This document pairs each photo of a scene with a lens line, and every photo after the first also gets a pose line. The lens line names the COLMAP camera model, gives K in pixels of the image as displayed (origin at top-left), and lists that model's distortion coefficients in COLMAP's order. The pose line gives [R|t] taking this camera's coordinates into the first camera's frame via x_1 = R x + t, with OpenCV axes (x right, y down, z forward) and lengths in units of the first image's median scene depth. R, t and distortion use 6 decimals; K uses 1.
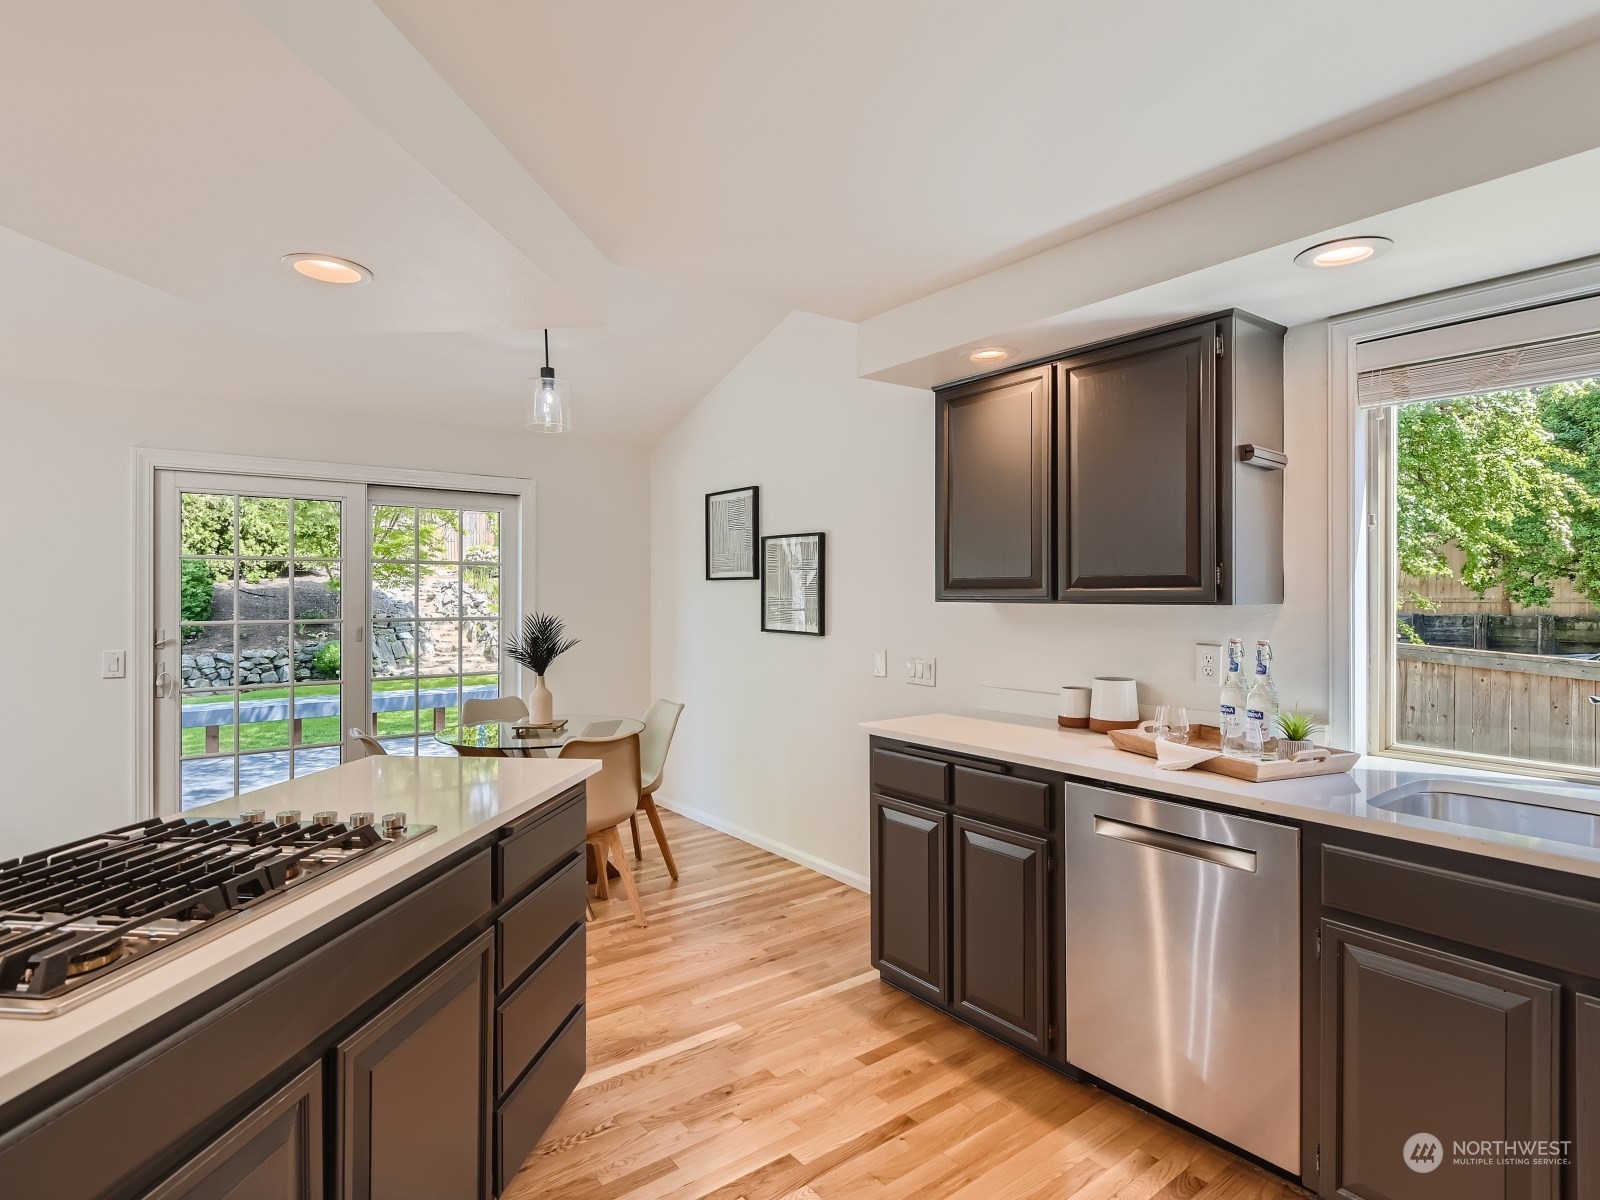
lens RADIAL K [[852.3, 0, 803.6], [0, 852.3, 592.8], [0, 0, 1]] dist [0.012930, -0.005035]
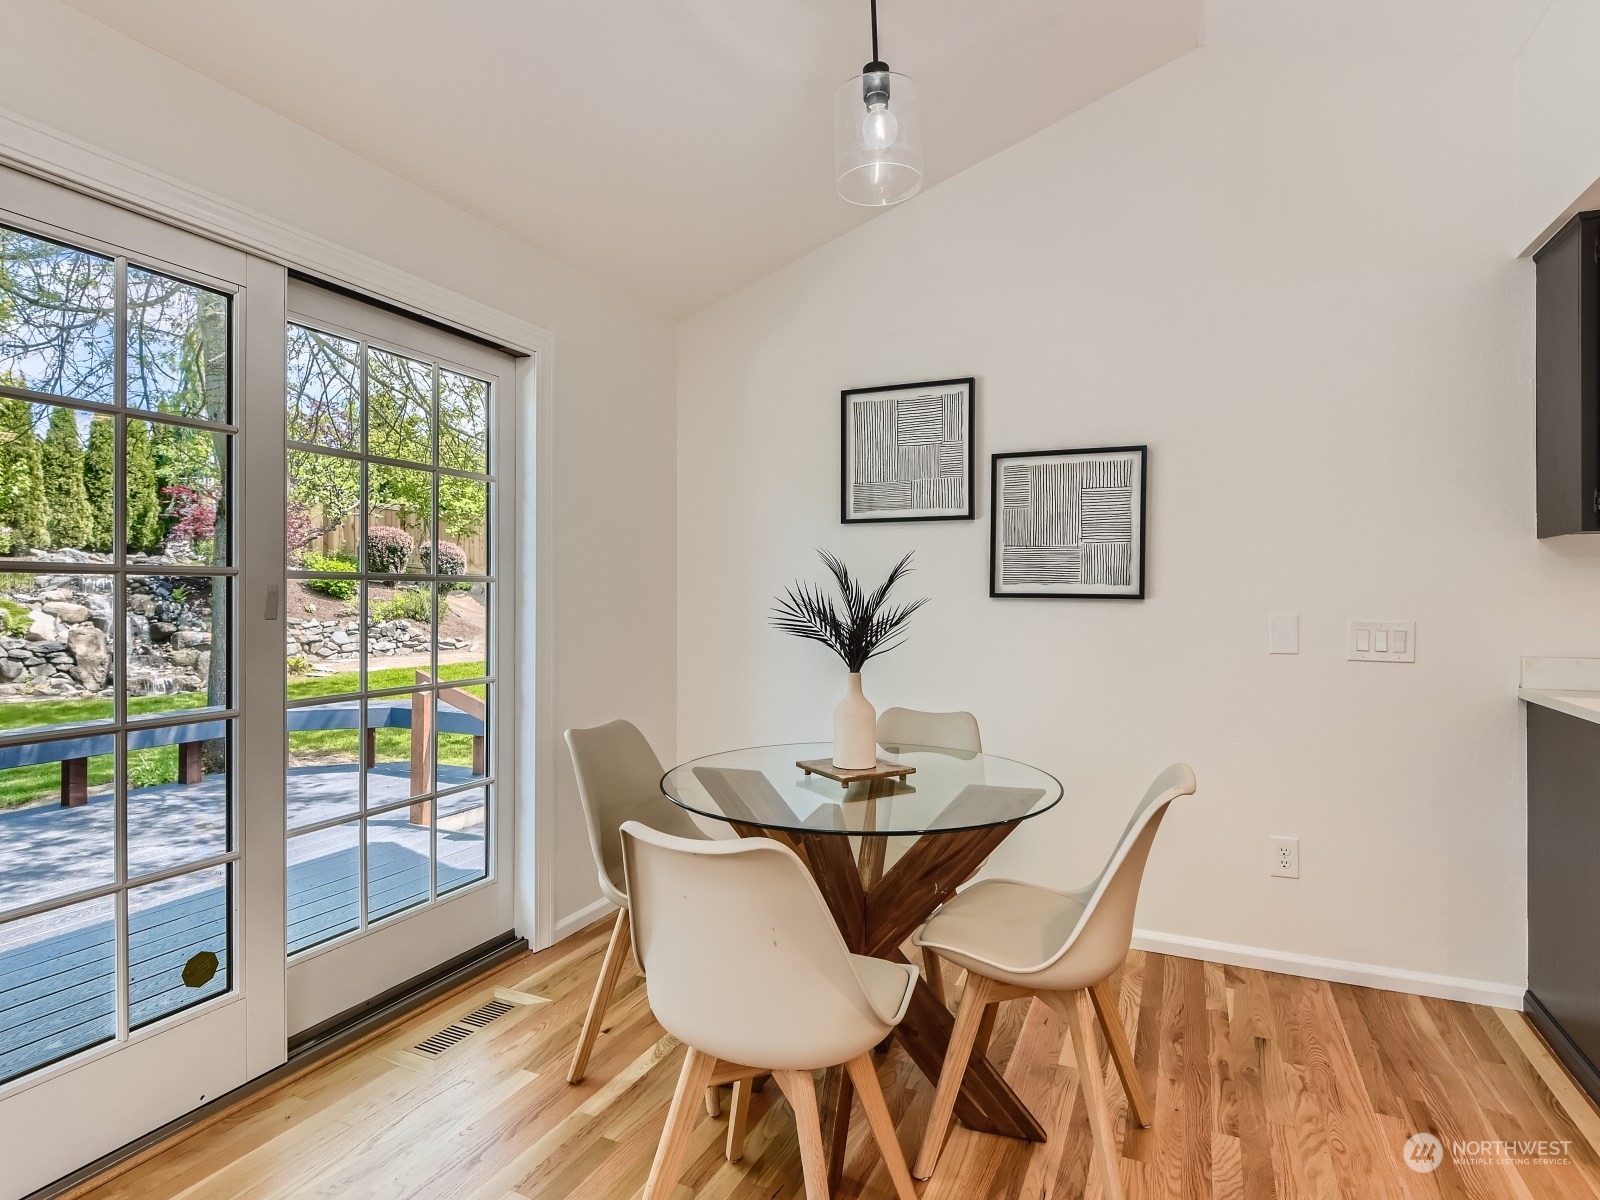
lens RADIAL K [[852.3, 0, 829.0], [0, 852.3, 593.7], [0, 0, 1]] dist [0.012930, -0.005035]
pose [[0.879175, 0.000052, 0.476499, -0.471141], [-0.001187, 0.999997, 0.002080, 0.041021], [-0.476498, -0.002394, 0.879172, 0.468773]]
